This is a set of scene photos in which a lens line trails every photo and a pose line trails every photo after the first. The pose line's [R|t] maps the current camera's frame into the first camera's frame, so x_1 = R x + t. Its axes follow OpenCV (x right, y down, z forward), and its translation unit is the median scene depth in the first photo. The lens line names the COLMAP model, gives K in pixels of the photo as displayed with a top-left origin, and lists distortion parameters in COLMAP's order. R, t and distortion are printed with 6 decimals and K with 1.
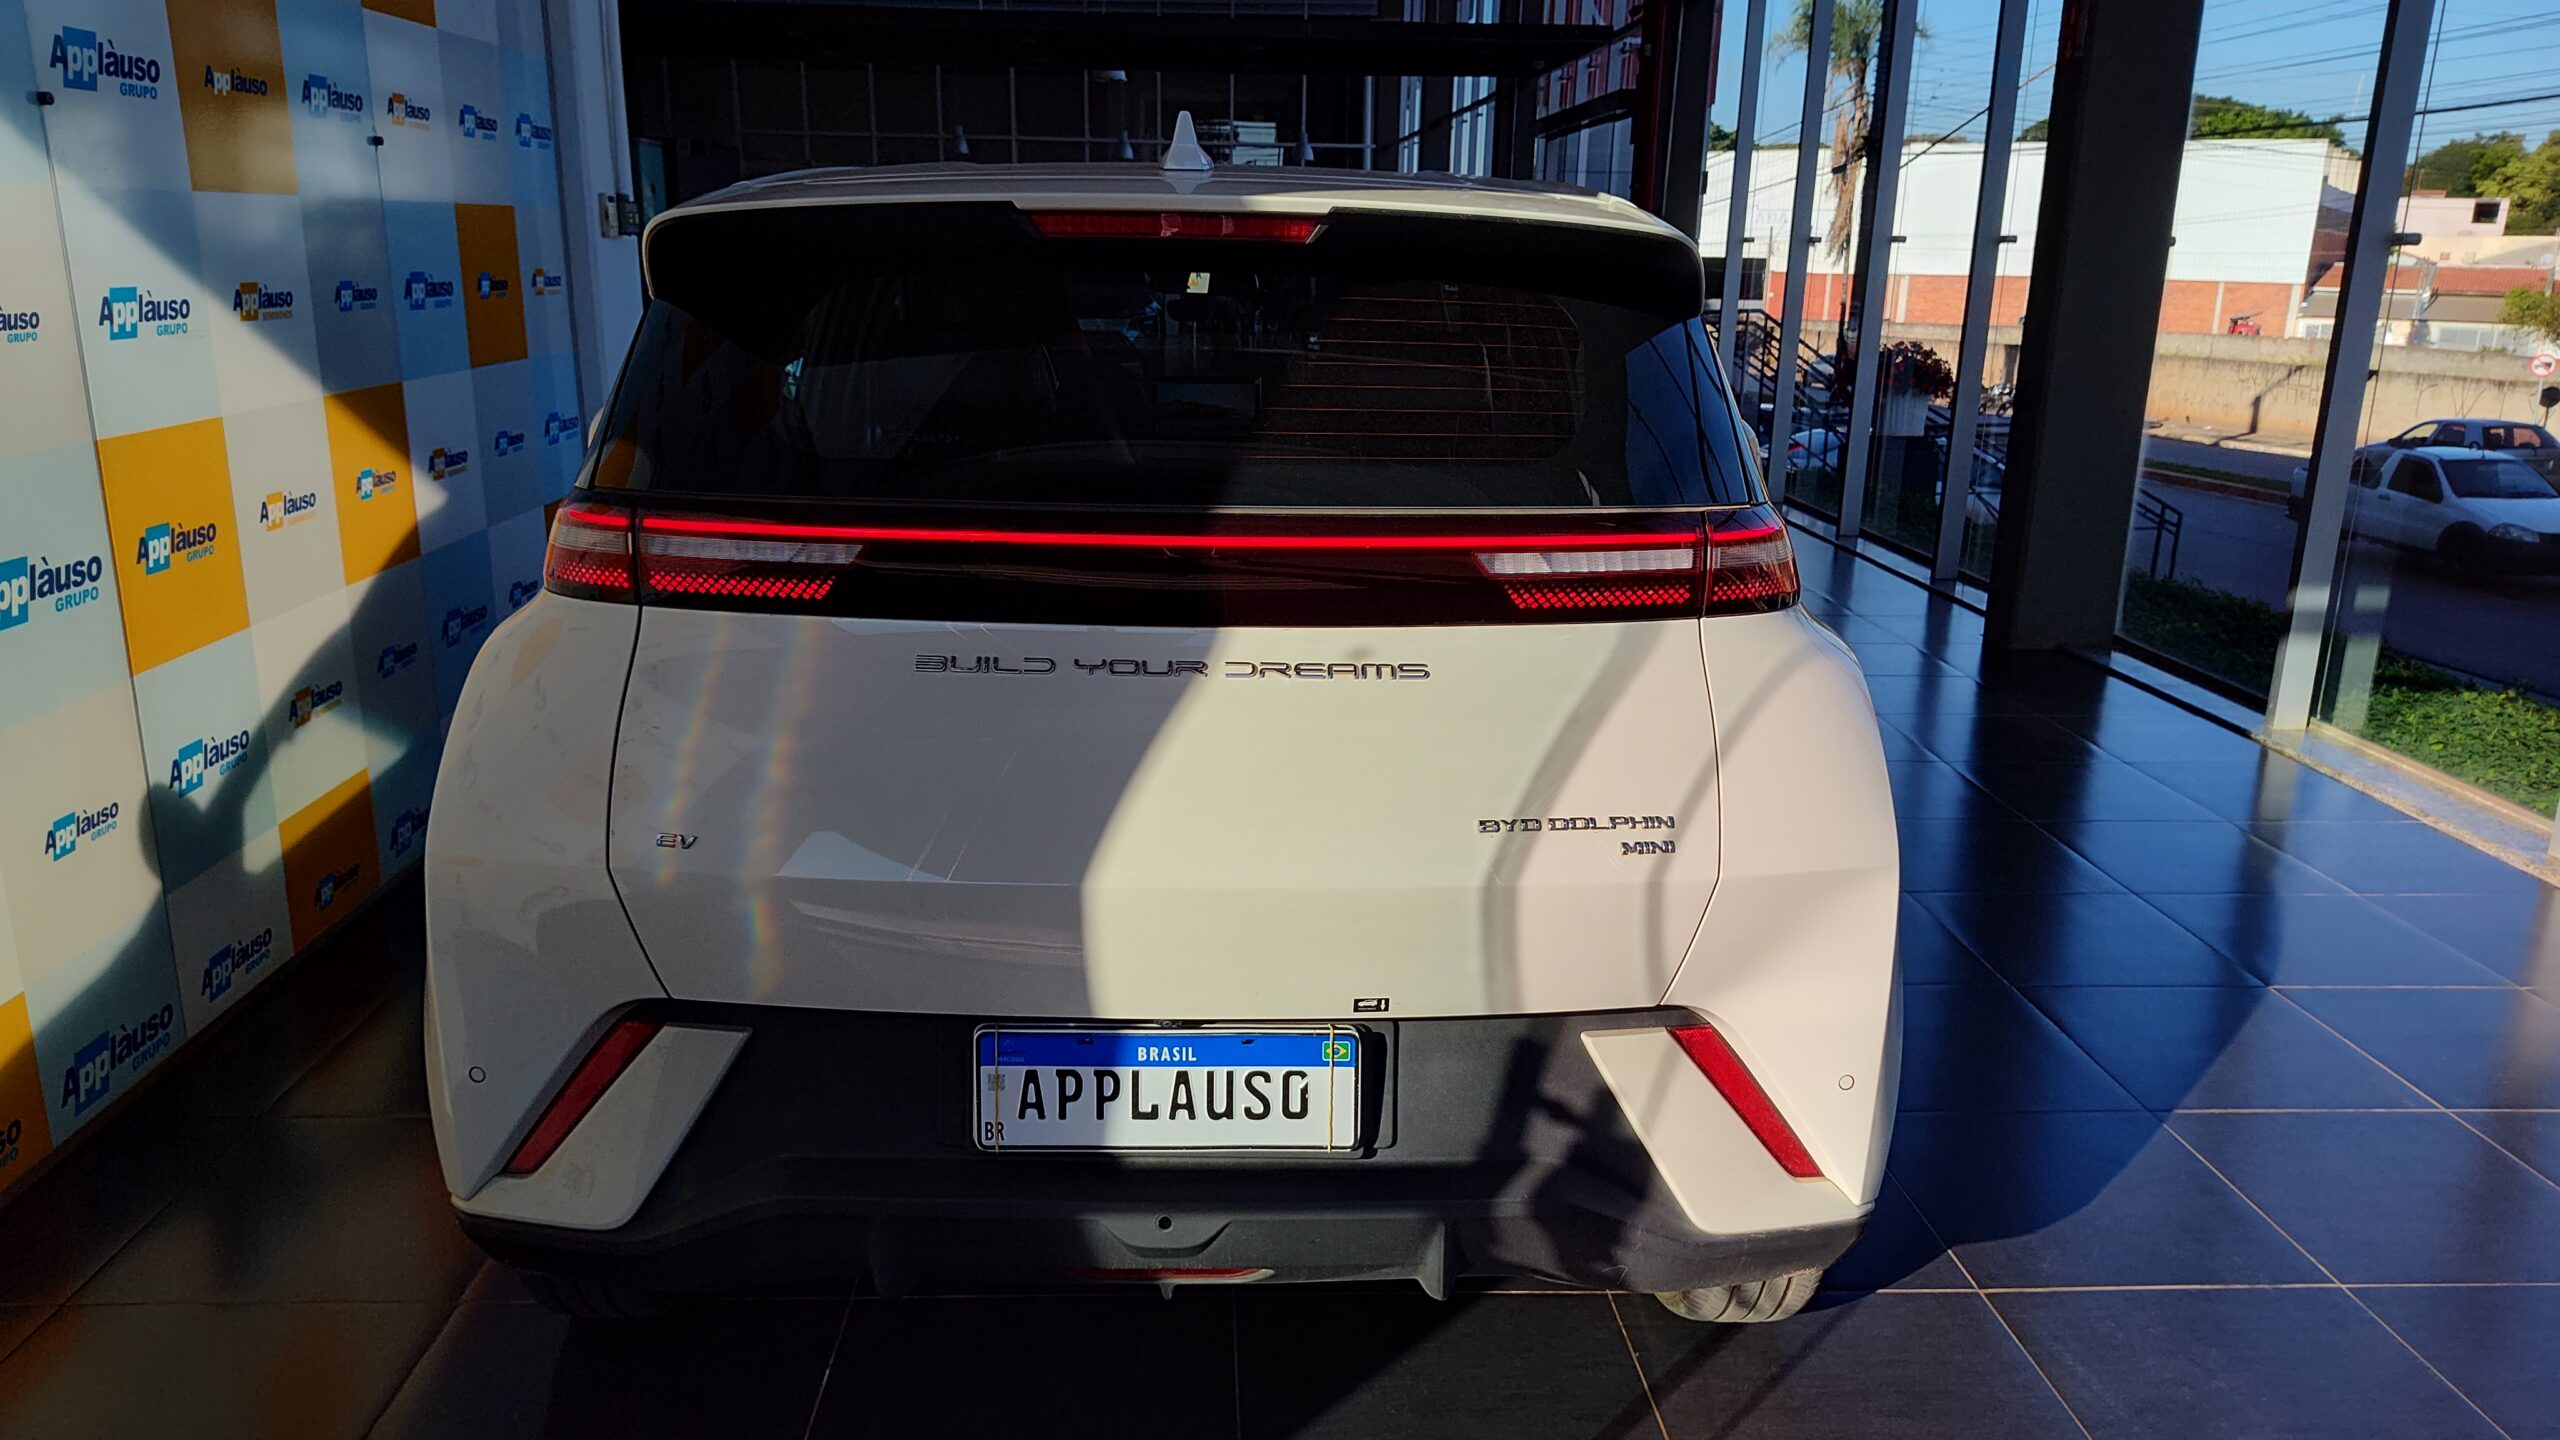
lens RADIAL K [[1768.1, 0, 1278.0], [0, 1768.1, 721.5], [0, 0, 1]] dist [0.024311, -0.025002]
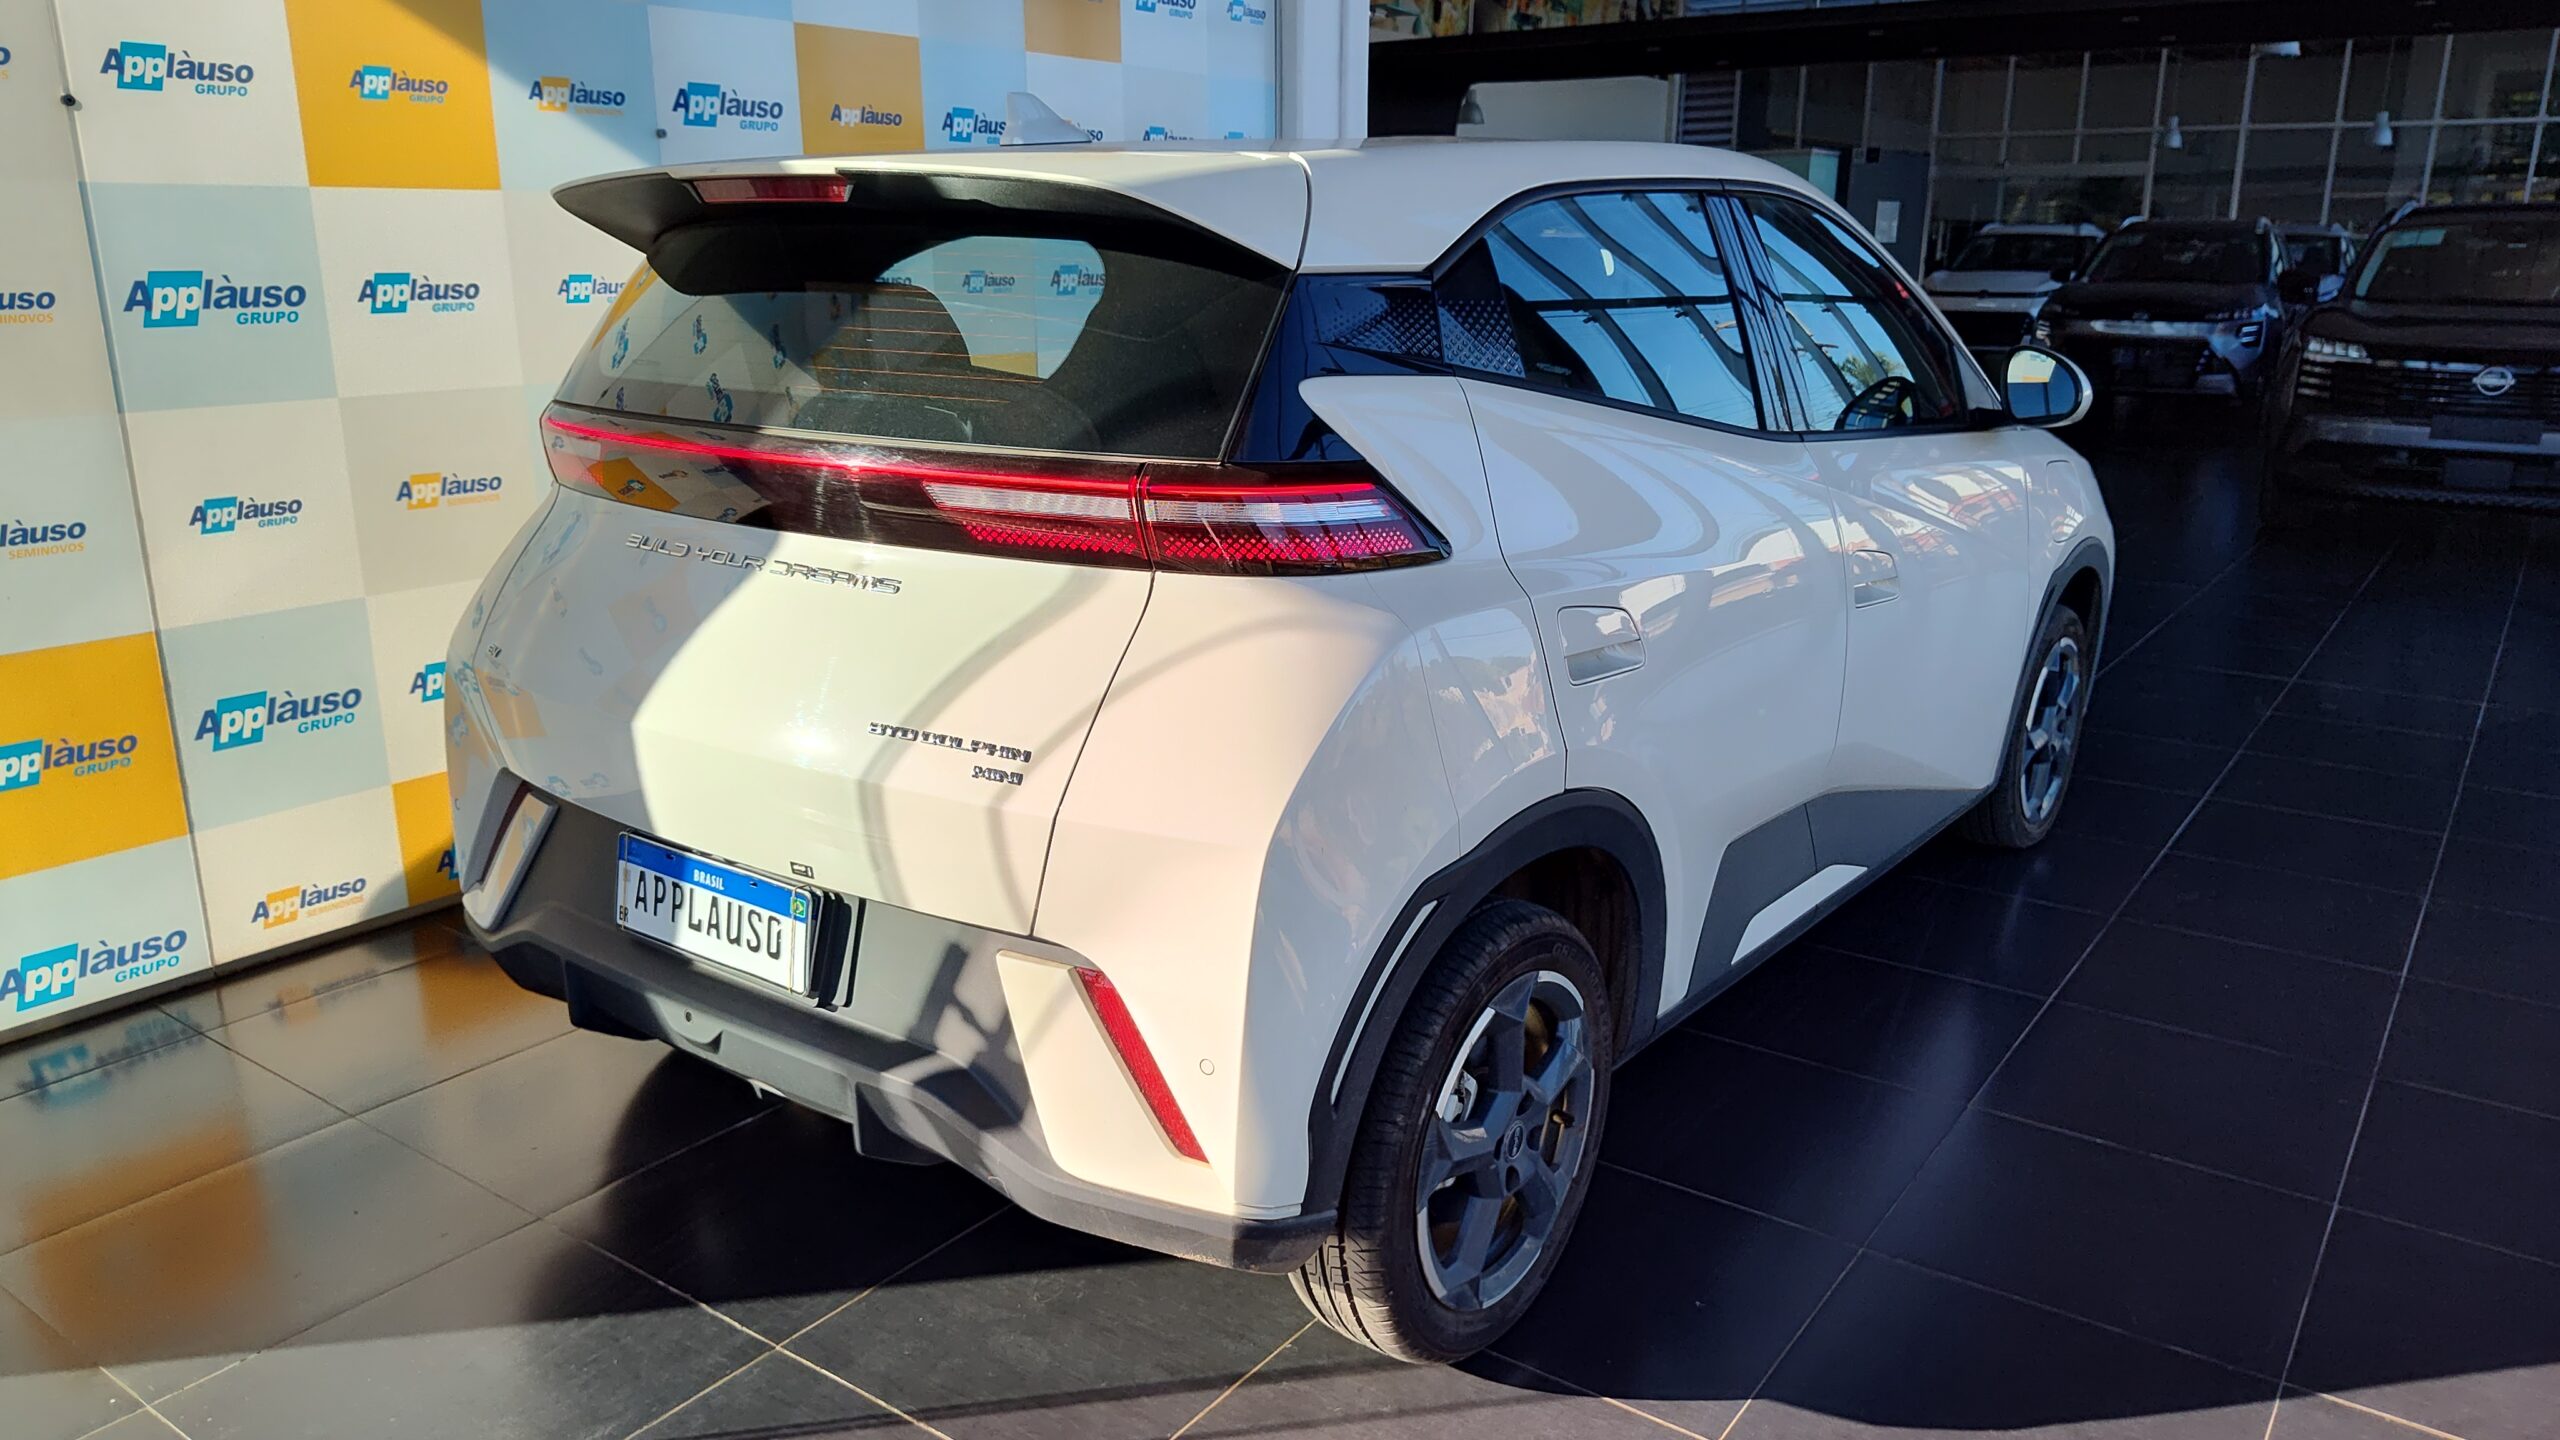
lens RADIAL K [[1768.1, 0, 1282.3], [0, 1768.1, 728.7], [0, 0, 1]] dist [0.024311, -0.025002]
pose [[0.788333, 0.150218, -0.596628, 0.603017], [-0.151419, 0.987279, 0.048504, -0.019968], [0.596325, 0.052104, 0.801051, 0.165907]]
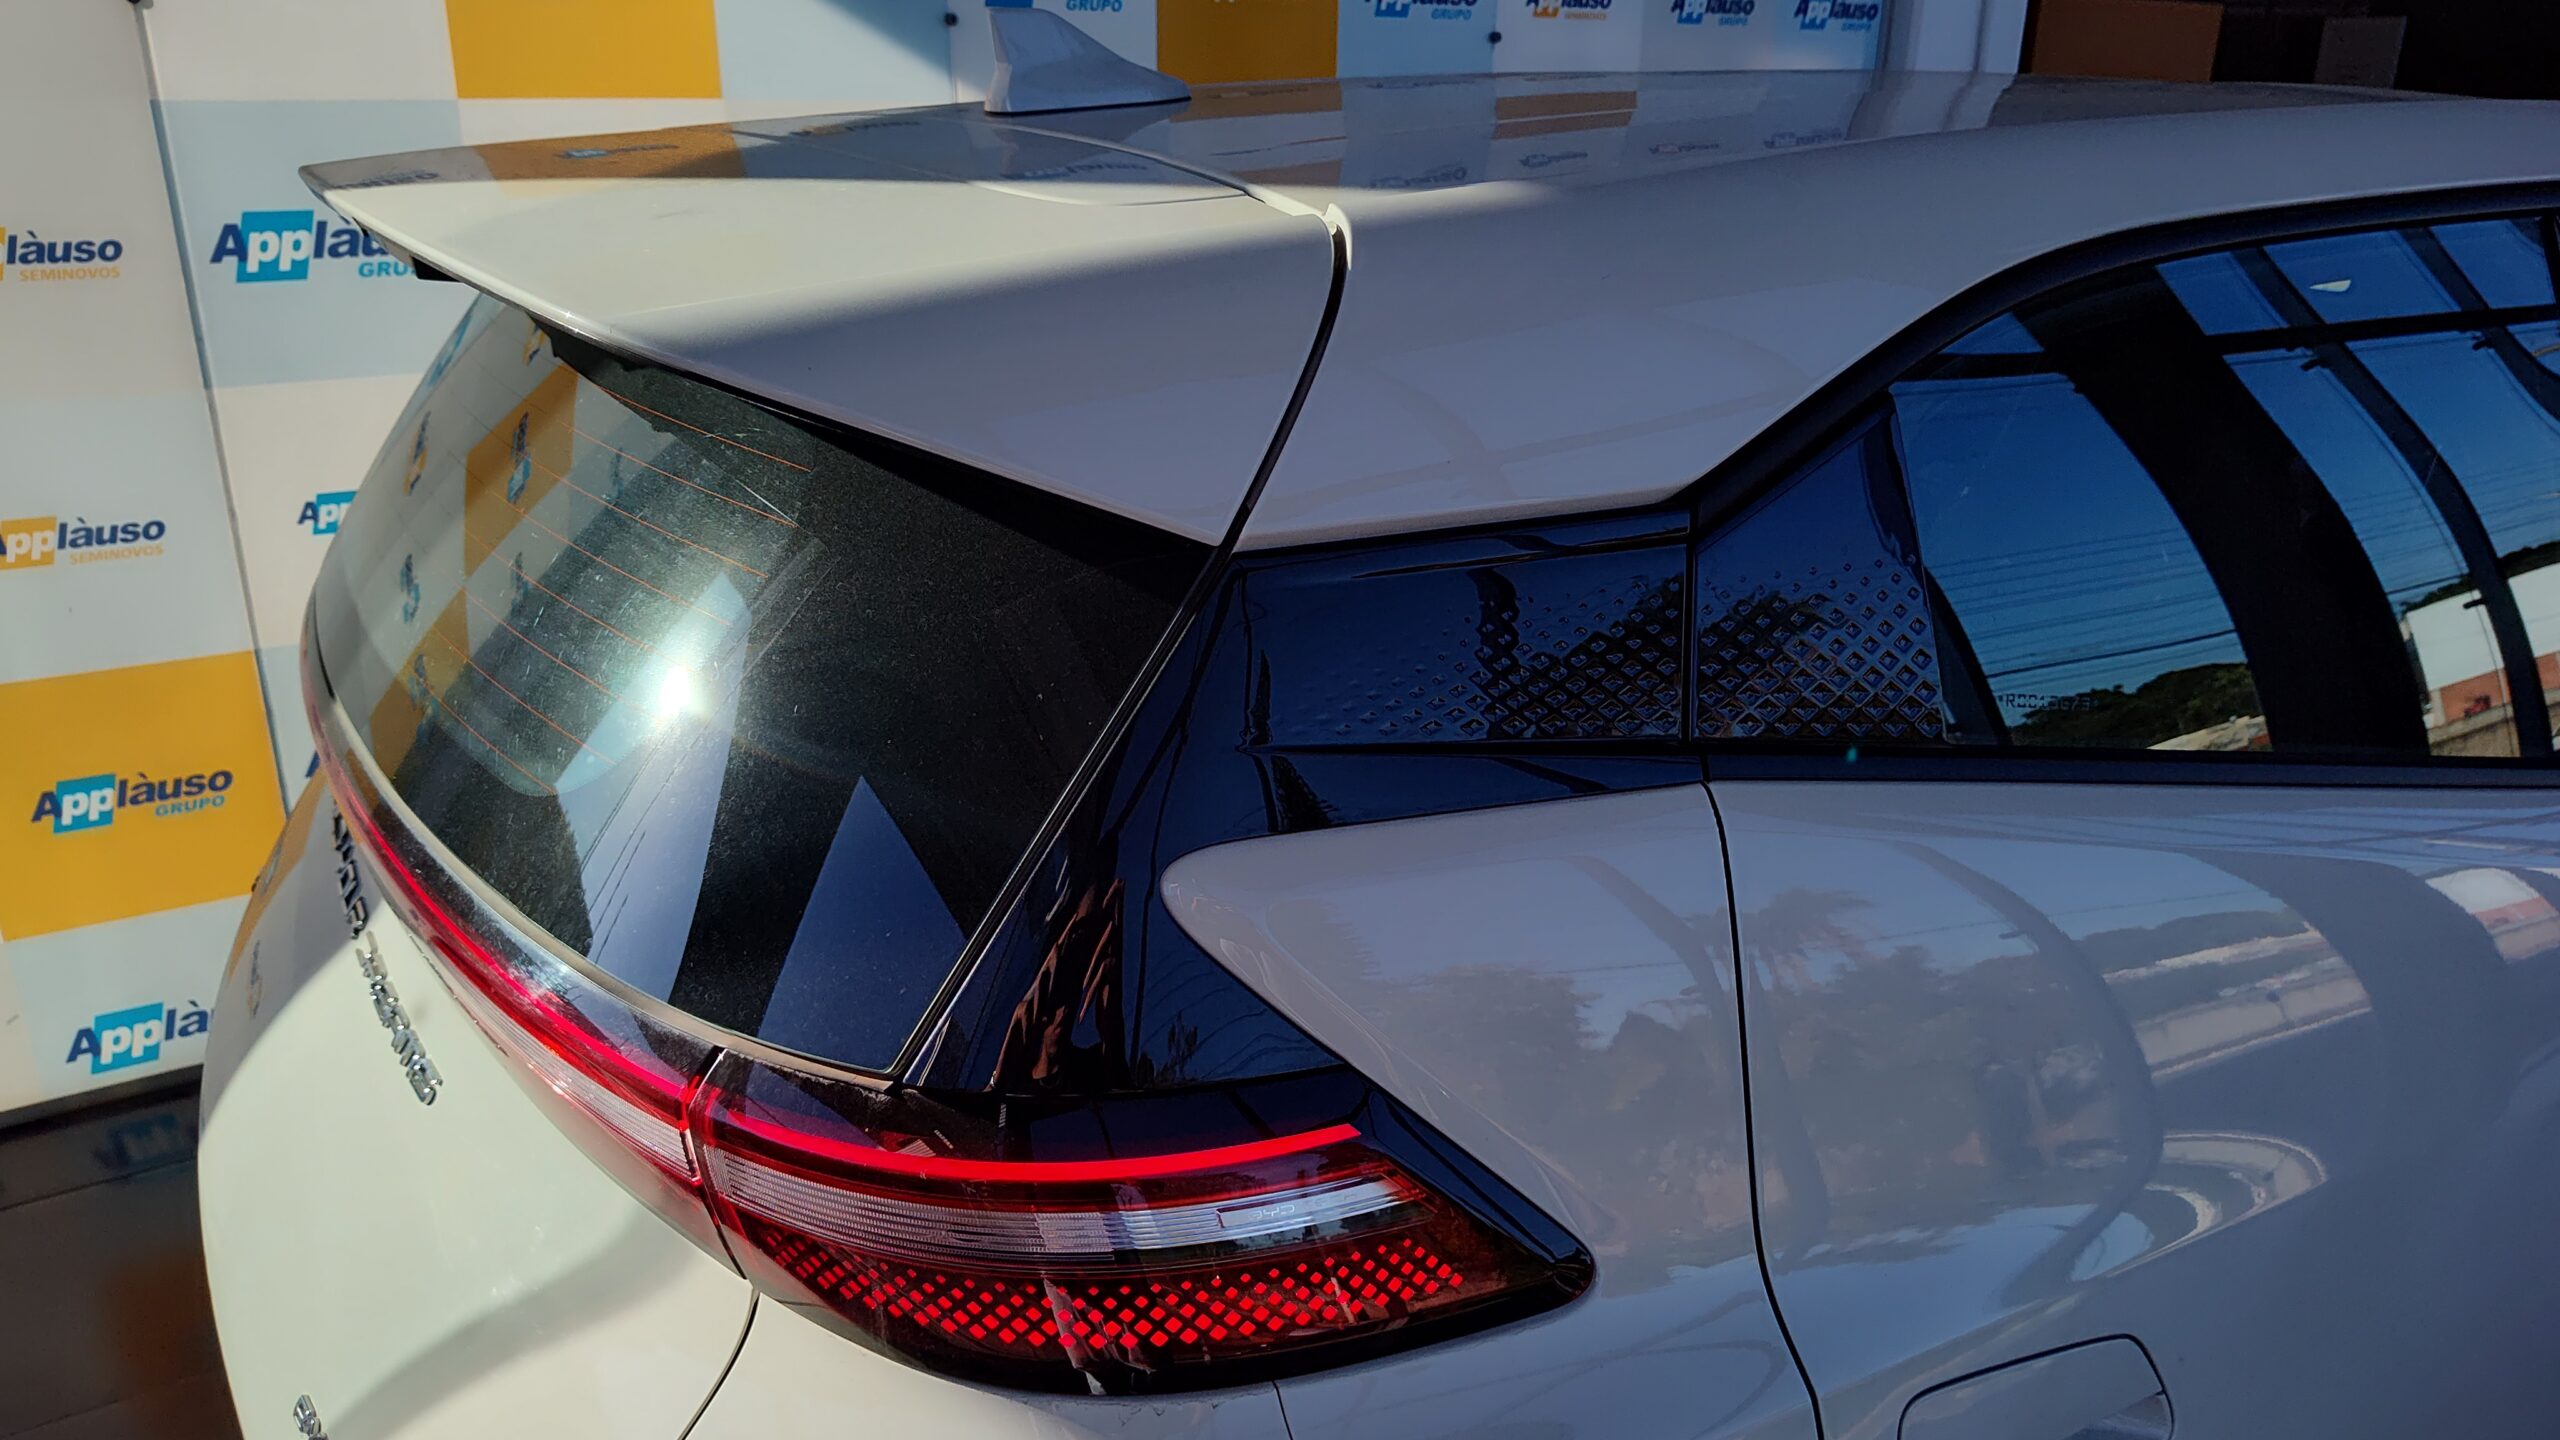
lens RADIAL K [[1768.1, 0, 1274.5], [0, 1768.1, 698.6], [0, 0, 1]] dist [0.024311, -0.025002]
pose [[0.500712, 0.286308, -0.816894, 0.391577], [-0.230271, 0.953768, 0.193136, -0.197435], [0.834423, 0.091402, 0.543492, 0.584036]]
